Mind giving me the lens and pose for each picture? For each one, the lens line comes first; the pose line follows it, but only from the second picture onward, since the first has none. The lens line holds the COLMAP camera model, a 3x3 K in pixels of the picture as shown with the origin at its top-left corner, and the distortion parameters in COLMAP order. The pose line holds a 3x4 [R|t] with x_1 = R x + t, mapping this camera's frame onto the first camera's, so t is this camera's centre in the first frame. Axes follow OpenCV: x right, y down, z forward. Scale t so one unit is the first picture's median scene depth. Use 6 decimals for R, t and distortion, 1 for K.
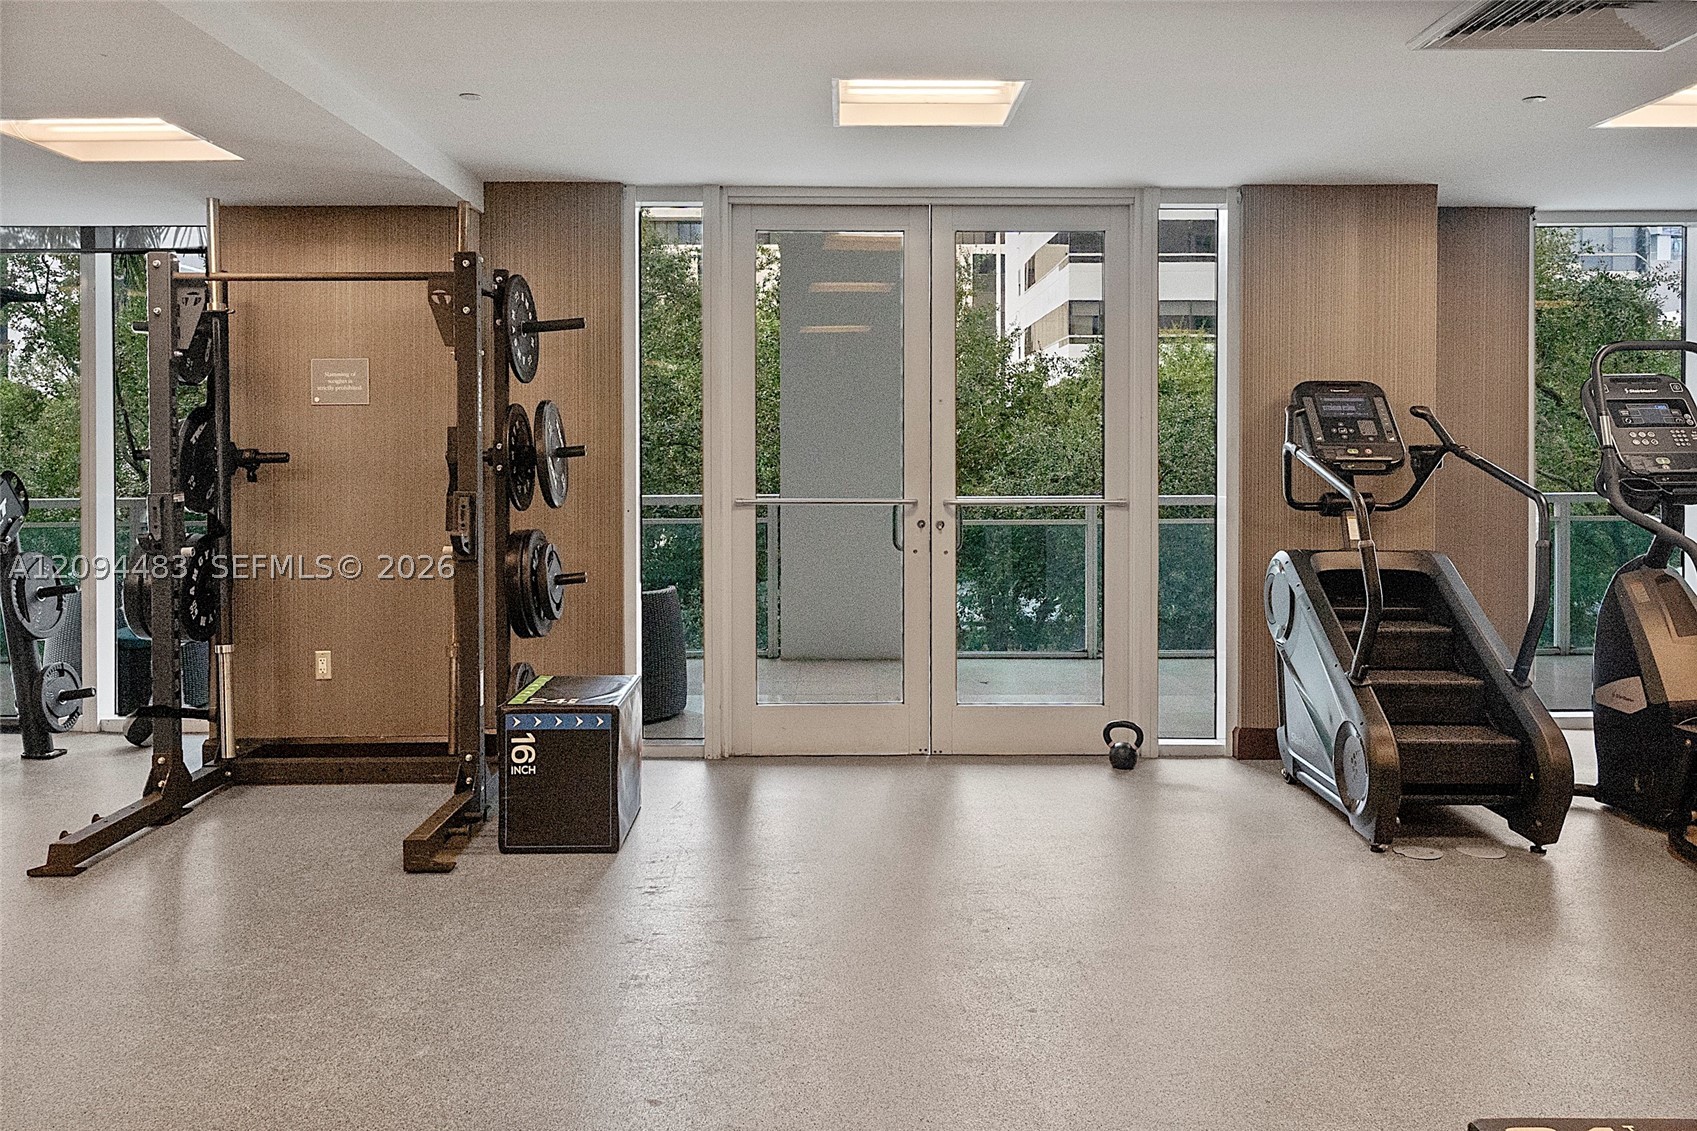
lens RADIAL K [[1282.8, 0, 849.4], [0, 1282.8, 427.6], [0, 0, 1]] dist [0.006801, 0.000617]
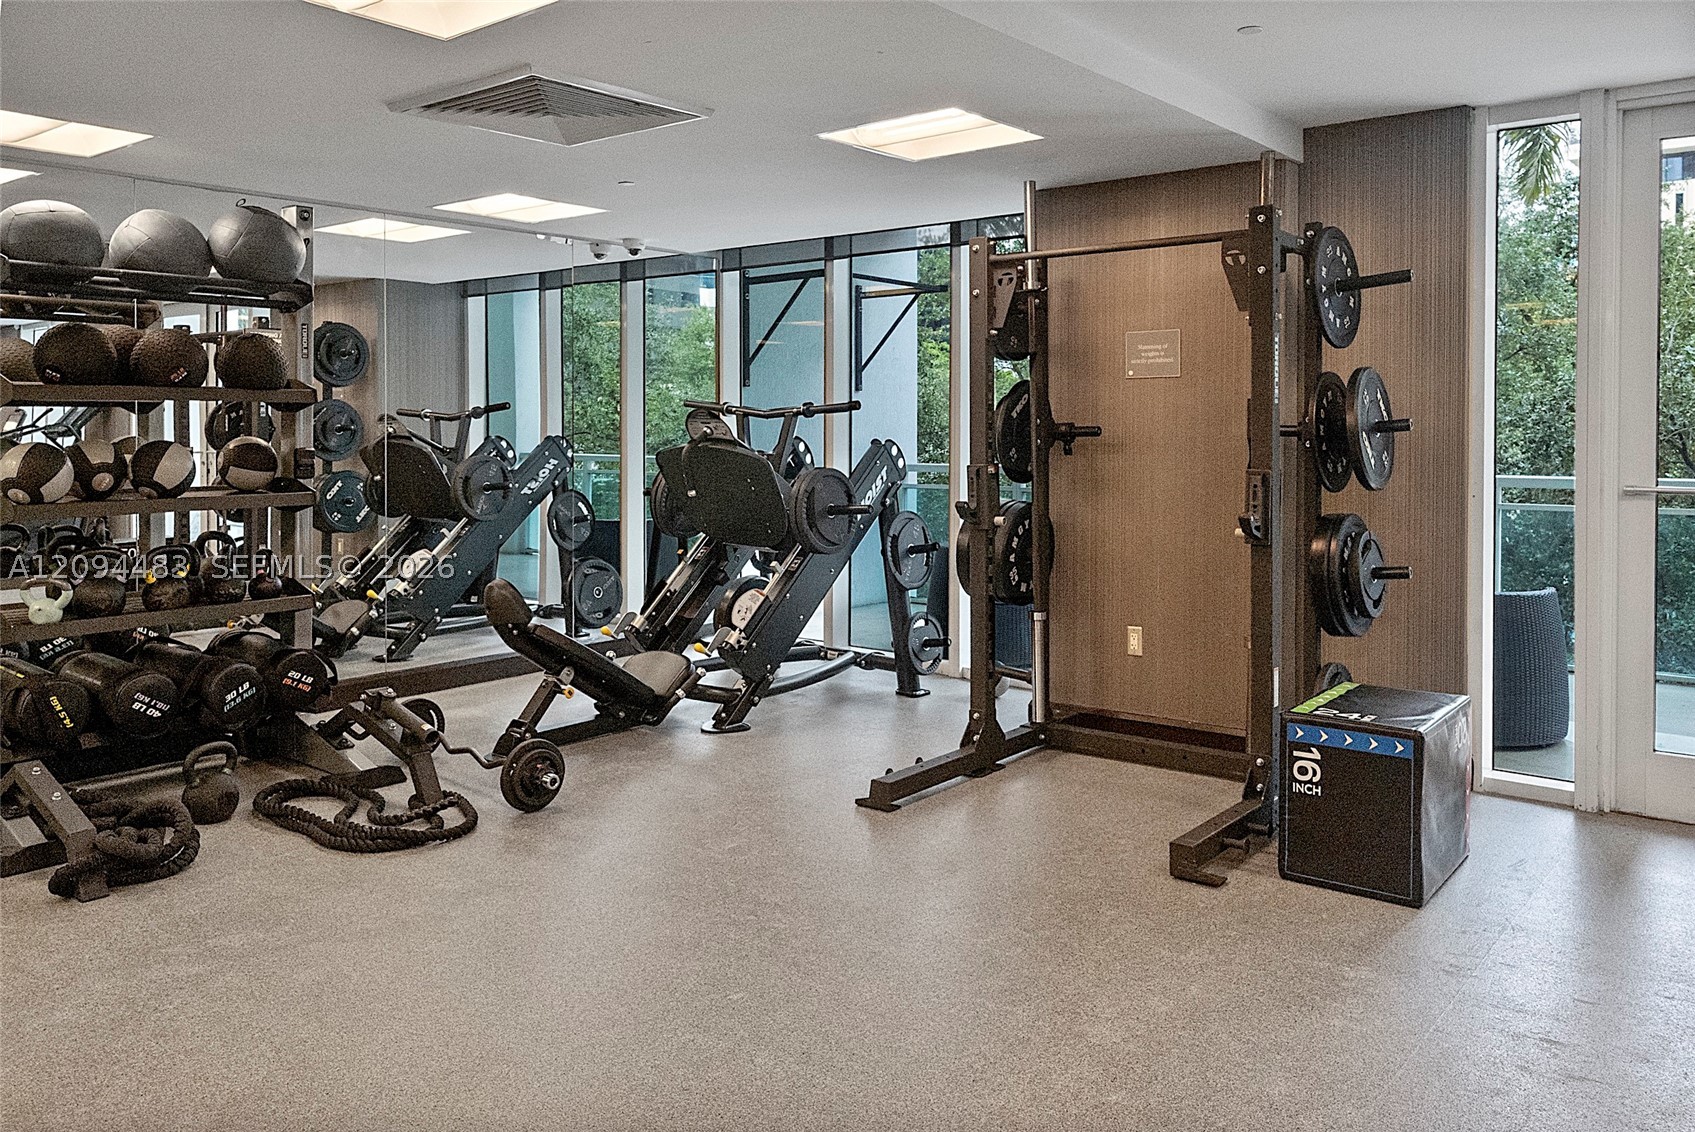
lens RADIAL K [[1281.3, 0, 848.4], [0, 1281.3, 428.2], [0, 0, 1]] dist [0.006801, 0.000617]
pose [[0.775022, 0.002229, -0.631930, 0.046672], [0.011503, 0.999778, 0.017634, 0.001075], [0.631830, -0.020935, 0.774824, 0.105699]]
